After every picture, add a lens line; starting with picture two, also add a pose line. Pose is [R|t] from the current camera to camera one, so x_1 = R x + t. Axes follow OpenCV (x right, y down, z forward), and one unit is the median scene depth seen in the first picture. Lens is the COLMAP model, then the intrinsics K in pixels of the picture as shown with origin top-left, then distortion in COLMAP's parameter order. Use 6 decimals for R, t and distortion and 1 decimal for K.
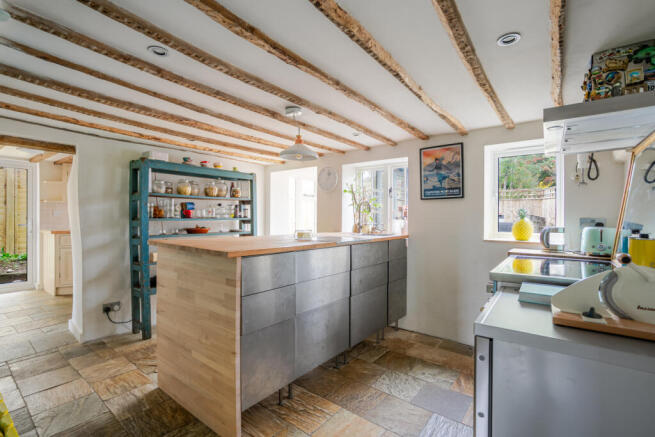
lens RADIAL K [[301.8, 0, 325.8], [0, 301.8, 217.7], [0, 0, 1]] dist [-0.024485, 0.004978]
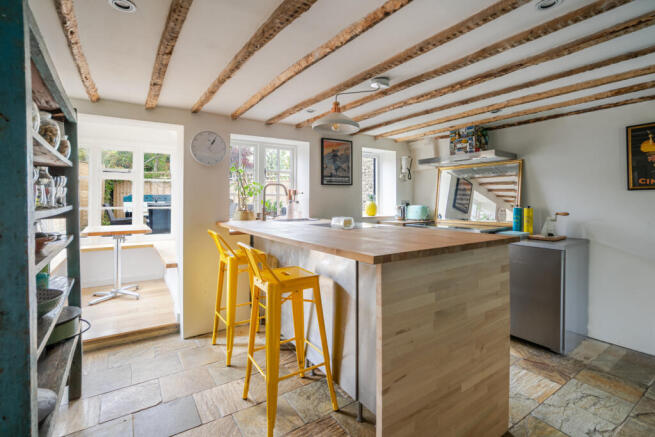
lens RADIAL K [[301.8, 0, 330.5], [0, 301.8, 197.7], [0, 0, 1]] dist [-0.024485, 0.004978]
pose [[0.305922, -0.003655, 0.952049, -0.806350], [0.004332, 0.999988, 0.002447, -0.015866], [-0.952047, 0.003375, 0.305934, 0.704414]]
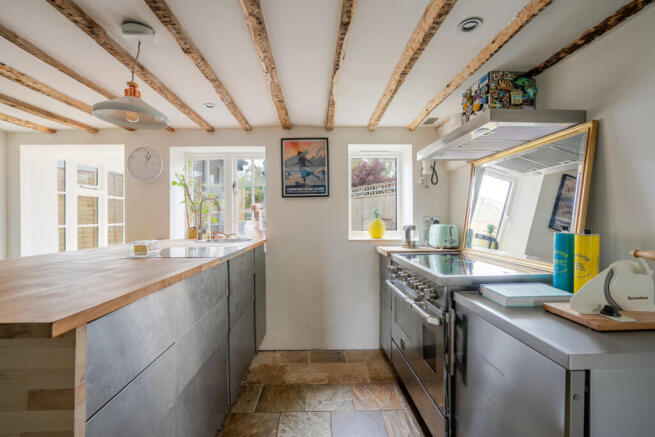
lens RADIAL K [[301.8, 0, 328.9], [0, 301.8, 218.6], [0, 0, 1]] dist [-0.024485, 0.004978]
pose [[0.764870, -0.015414, 0.644000, -0.158894], [0.011625, 0.999881, 0.010124, -0.006415], [-0.644080, -0.000257, 0.764958, 0.275235]]
